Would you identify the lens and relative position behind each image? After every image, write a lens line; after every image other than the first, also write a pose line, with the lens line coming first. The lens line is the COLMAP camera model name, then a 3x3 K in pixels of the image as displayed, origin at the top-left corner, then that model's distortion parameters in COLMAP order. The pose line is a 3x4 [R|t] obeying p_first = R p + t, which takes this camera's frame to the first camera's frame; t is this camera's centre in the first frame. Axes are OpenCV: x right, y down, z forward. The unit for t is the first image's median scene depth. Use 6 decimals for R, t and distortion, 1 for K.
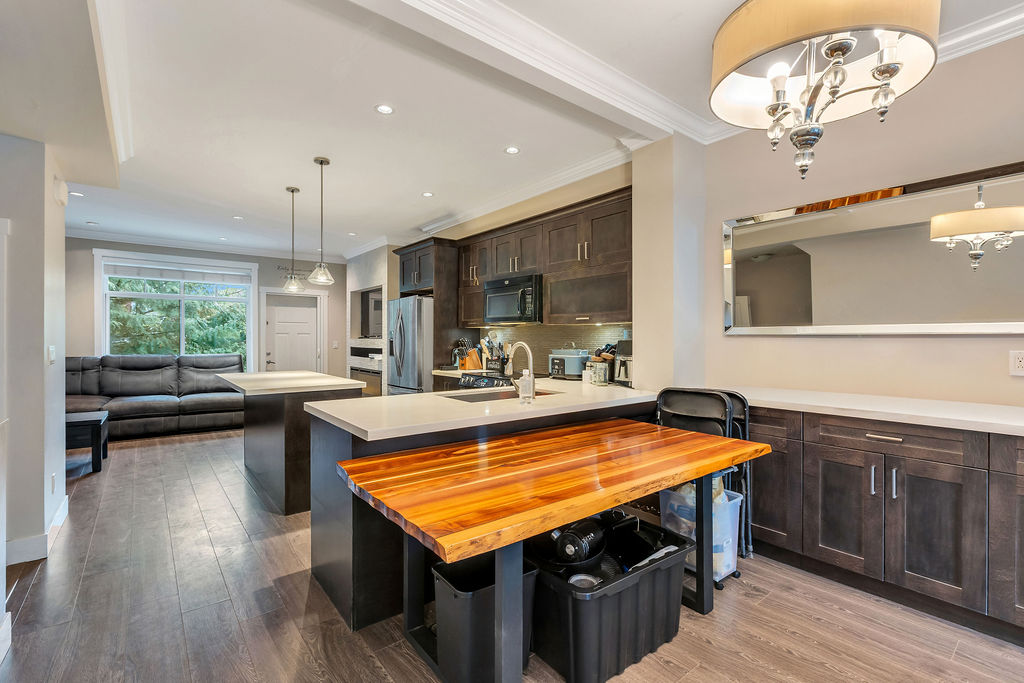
lens RADIAL K [[473.0, 0, 514.2], [0, 473.0, 338.8], [0, 0, 1]] dist [-0.007077, 0.000623]
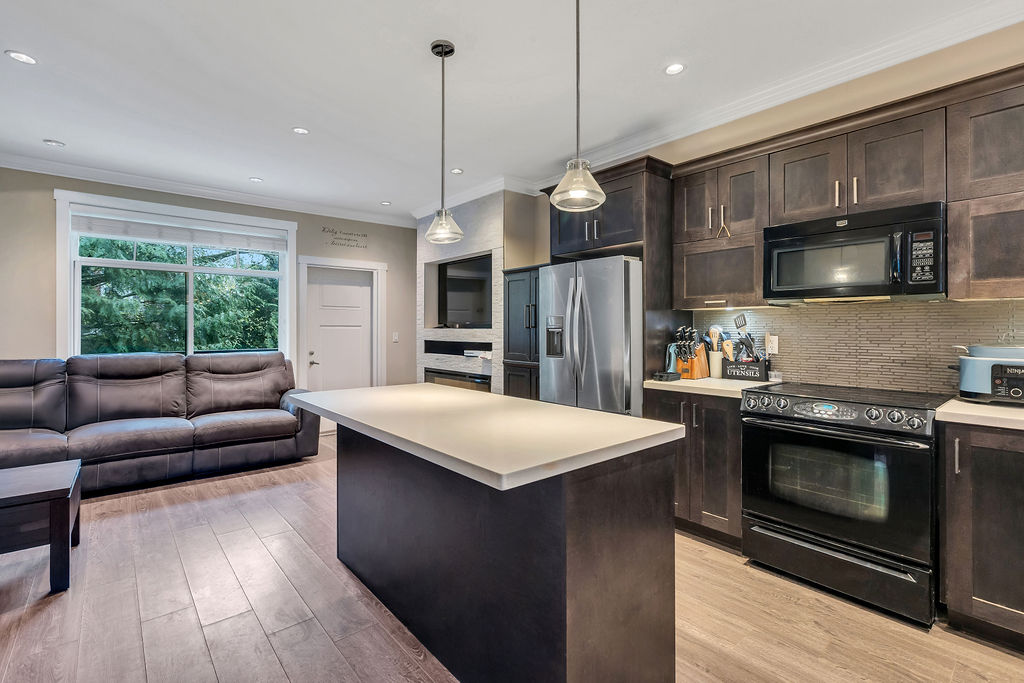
lens RADIAL K [[473.0, 0, 507.5], [0, 473.0, 325.2], [0, 0, 1]] dist [-0.007077, 0.000623]
pose [[0.999367, -0.004540, 0.035292, -0.290569], [0.004792, 0.999964, -0.007064, -0.000098], [-0.035259, 0.007229, 0.999352, 0.326804]]
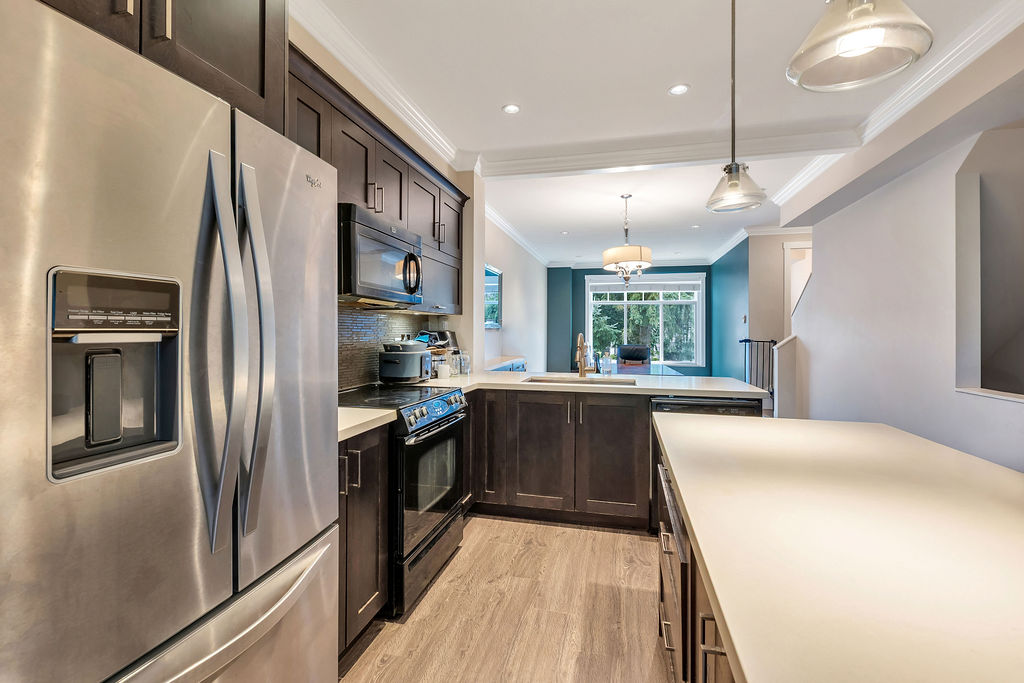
lens RADIAL K [[473.0, 0, 509.6], [0, 473.0, 335.2], [0, 0, 1]] dist [-0.007077, 0.000623]
pose [[-0.625823, -0.007484, 0.779930, -0.359980], [-0.000014, 0.999954, 0.009584, 0.005577], [-0.779965, 0.005987, -0.625794, 0.828788]]
